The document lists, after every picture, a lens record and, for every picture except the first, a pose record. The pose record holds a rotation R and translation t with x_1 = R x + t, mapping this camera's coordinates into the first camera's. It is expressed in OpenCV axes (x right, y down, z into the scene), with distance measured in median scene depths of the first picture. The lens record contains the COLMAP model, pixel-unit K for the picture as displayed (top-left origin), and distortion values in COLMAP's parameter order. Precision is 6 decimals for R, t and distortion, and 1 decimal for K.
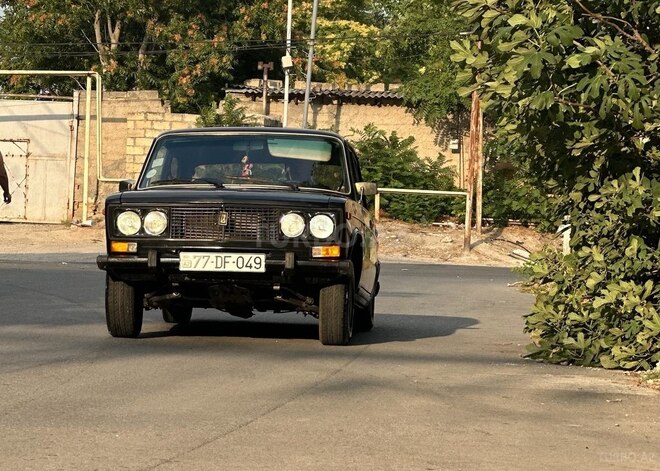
lens RADIAL K [[2099.0, 0, 330.0], [0, 2099.0, 235.5], [0, 0, 1]] dist [0.790252, 0.198972]
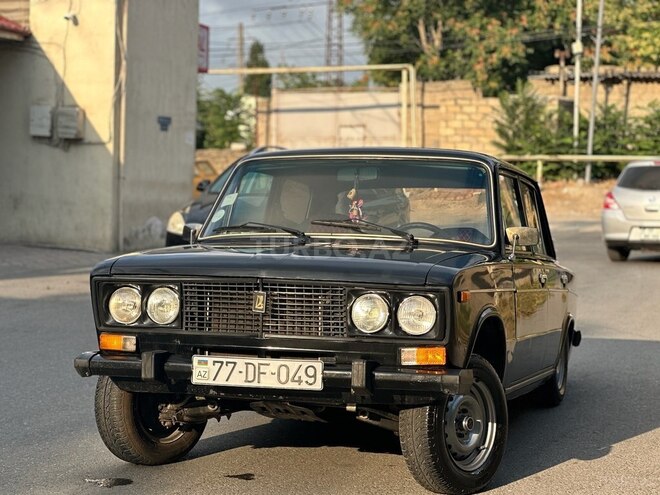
lens RADIAL K [[1479.8, 0, 286.8], [0, 1479.8, 260.9], [0, 0, 1]] dist [0.005061, 2.833847]
pose [[0.971001, -0.001595, -0.239070, 0.062160], [0.014650, 0.998495, 0.052841, -0.043084], [0.238626, -0.054811, 0.969564, 0.571021]]
